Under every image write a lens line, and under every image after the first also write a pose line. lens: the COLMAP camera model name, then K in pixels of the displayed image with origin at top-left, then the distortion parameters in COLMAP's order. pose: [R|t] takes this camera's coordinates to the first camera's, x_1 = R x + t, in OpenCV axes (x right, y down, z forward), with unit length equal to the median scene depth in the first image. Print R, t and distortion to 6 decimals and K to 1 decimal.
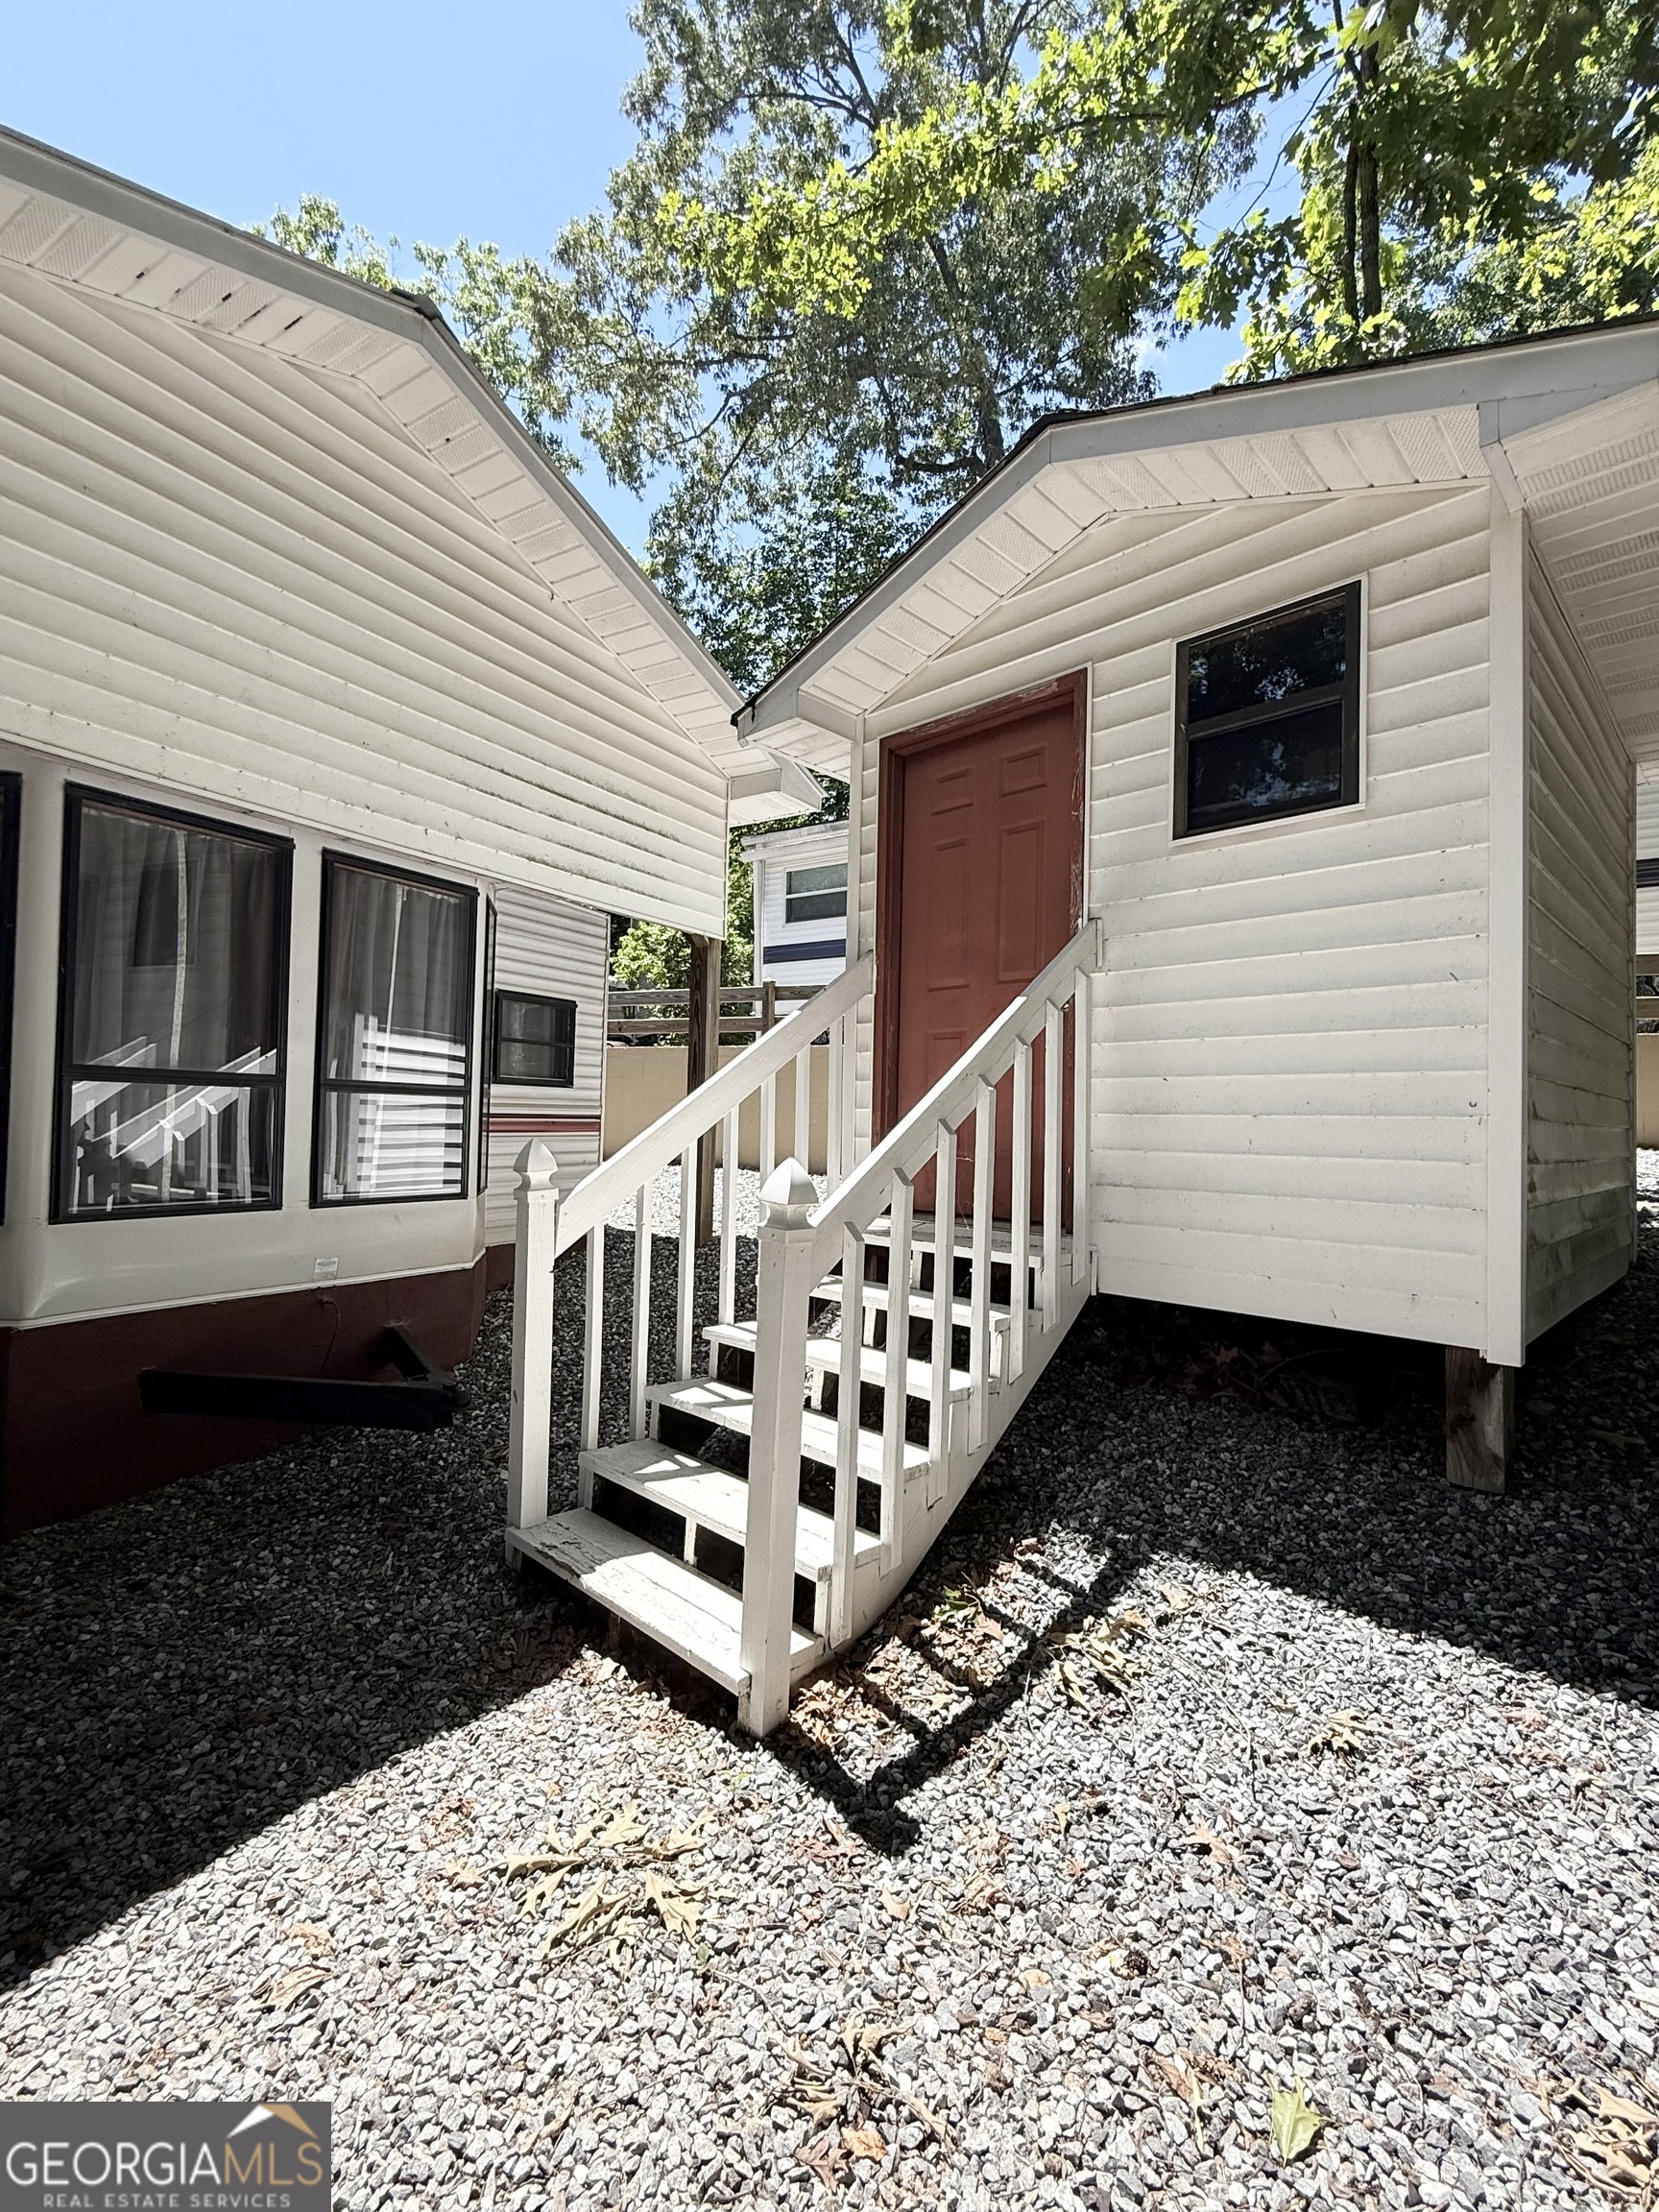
lens RADIAL K [[988.7, 0, 828.7], [0, 988.7, 1104.5], [0, 0, 1]] dist [0.002037, -0.000399]
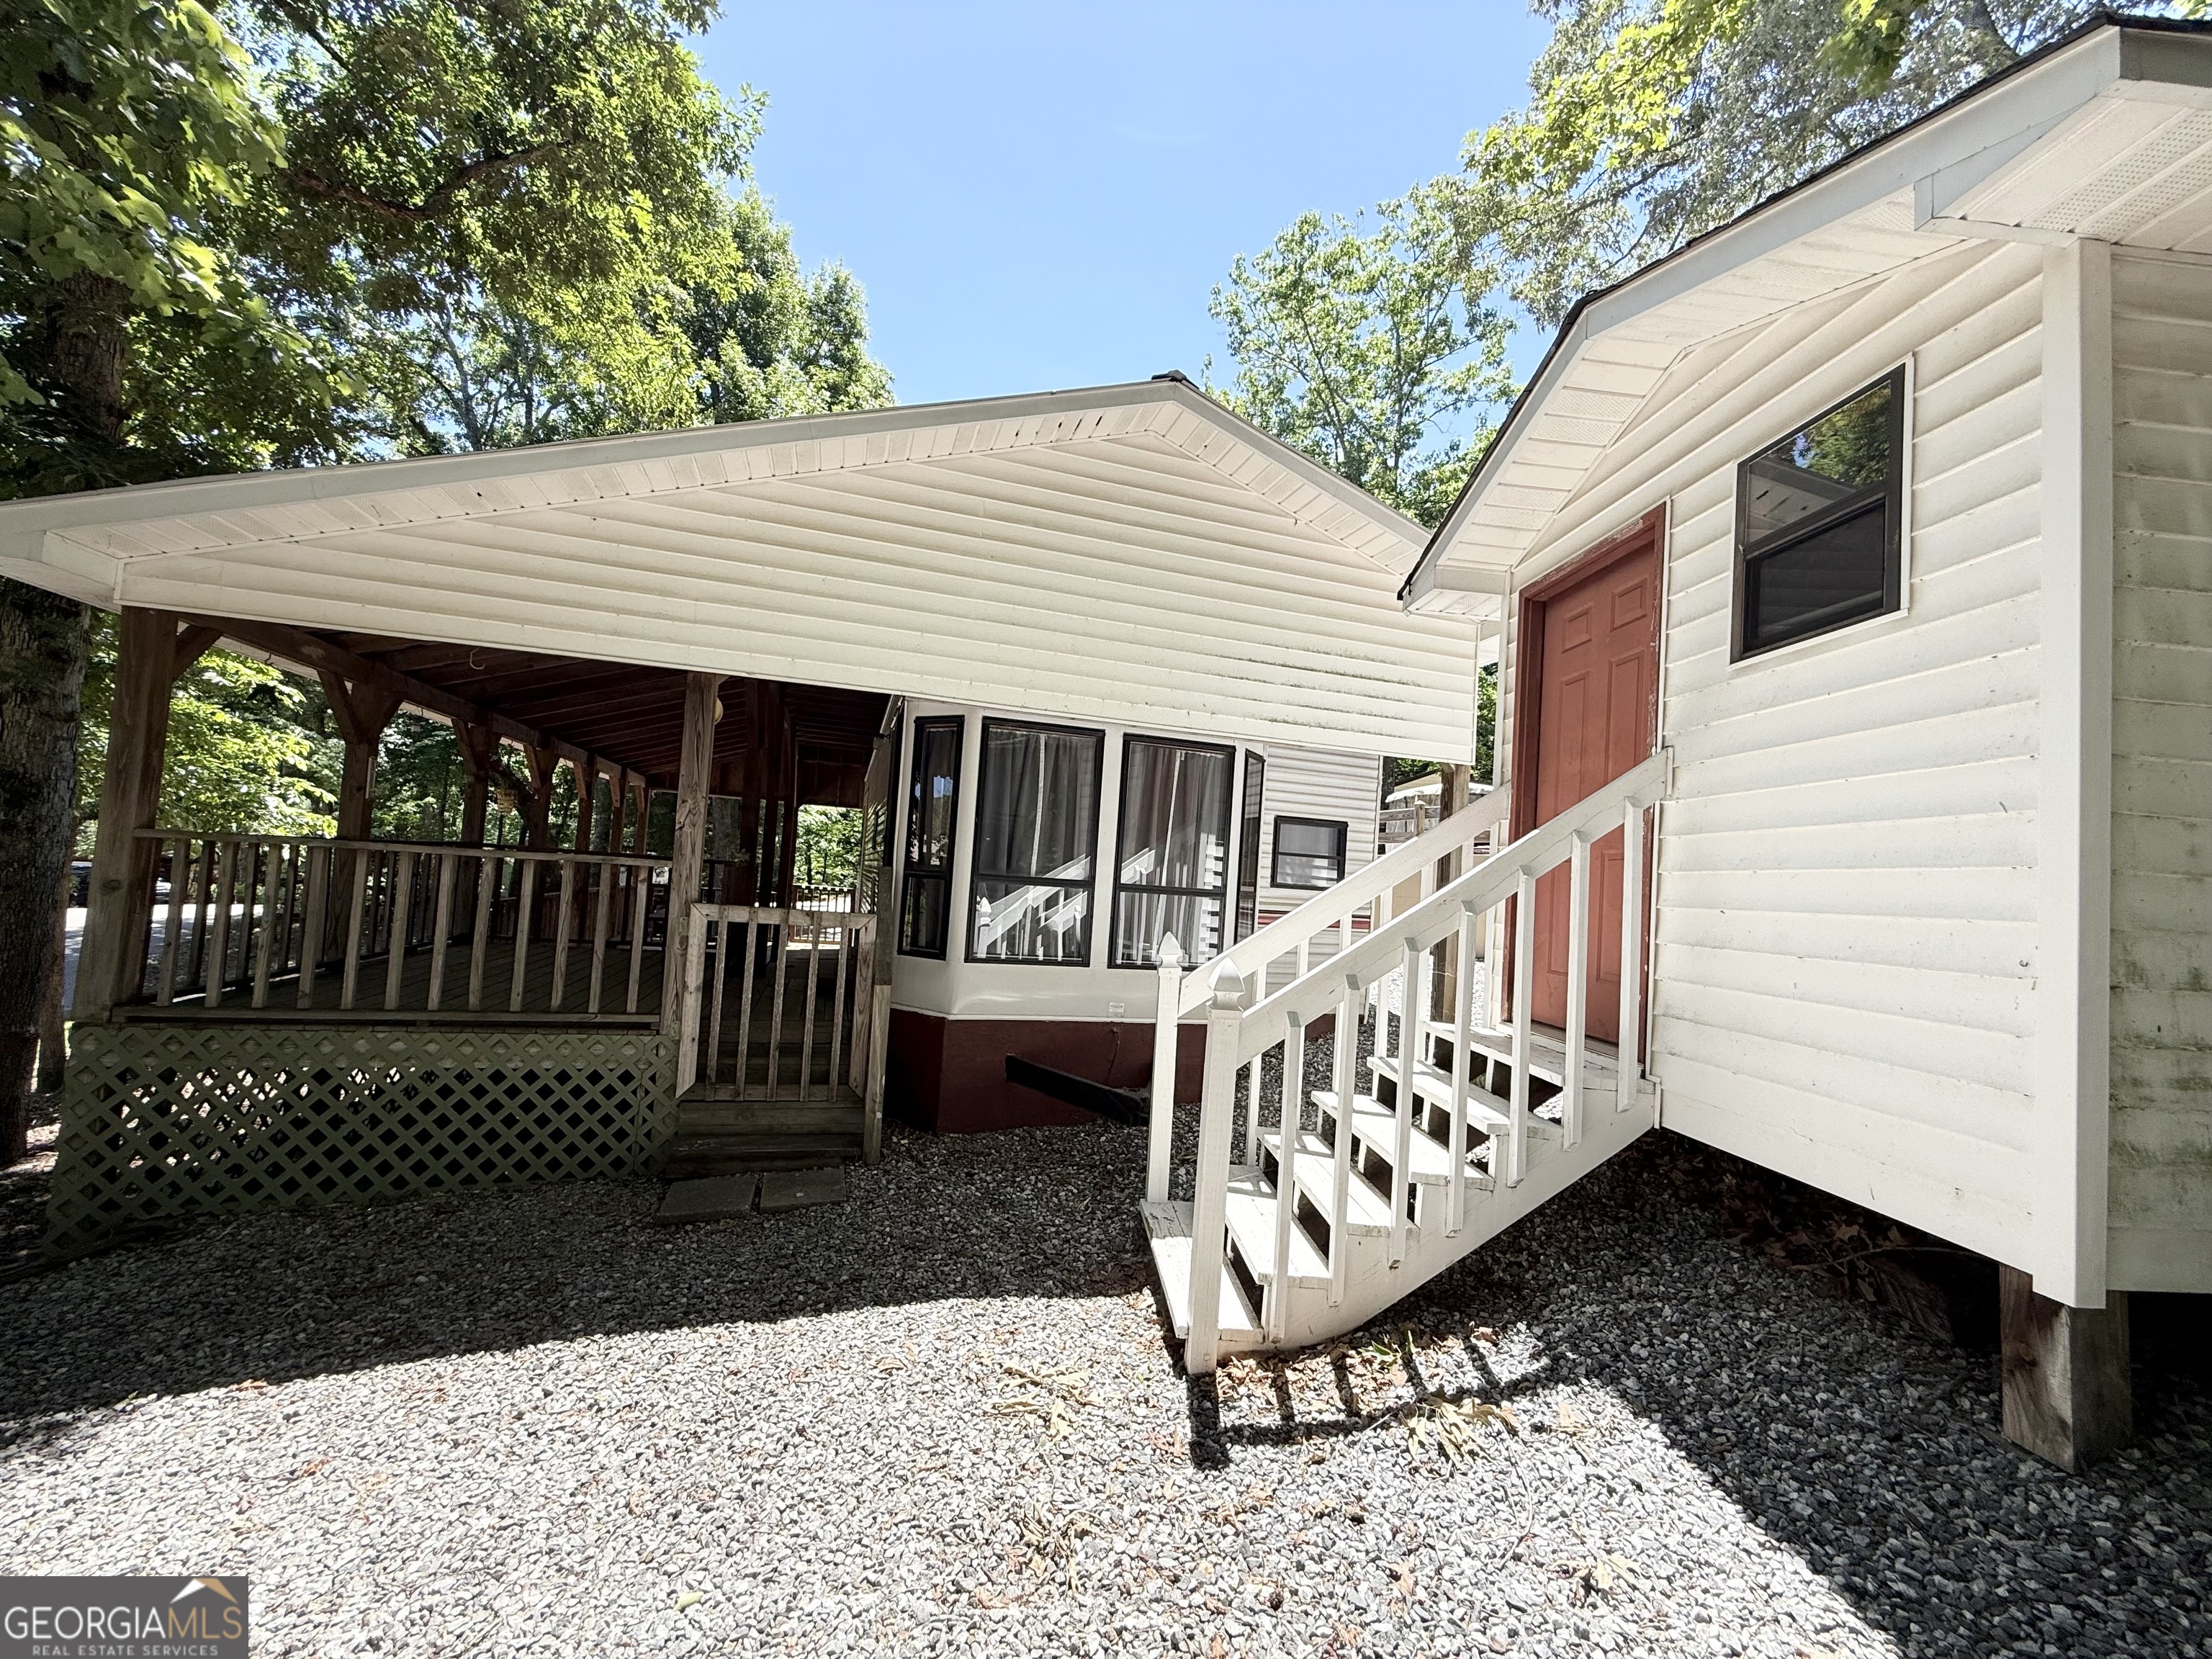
lens RADIAL K [[882.8, 0, 1108.3], [0, 882.8, 835.9], [0, 0, 1]] dist [0.001538, -0.000486]
pose [[0.750196, -0.007474, -0.661173, 0.545861], [-0.037923, 0.997804, -0.054308, -0.035515], [0.660127, 0.065816, 0.748265, -0.044290]]
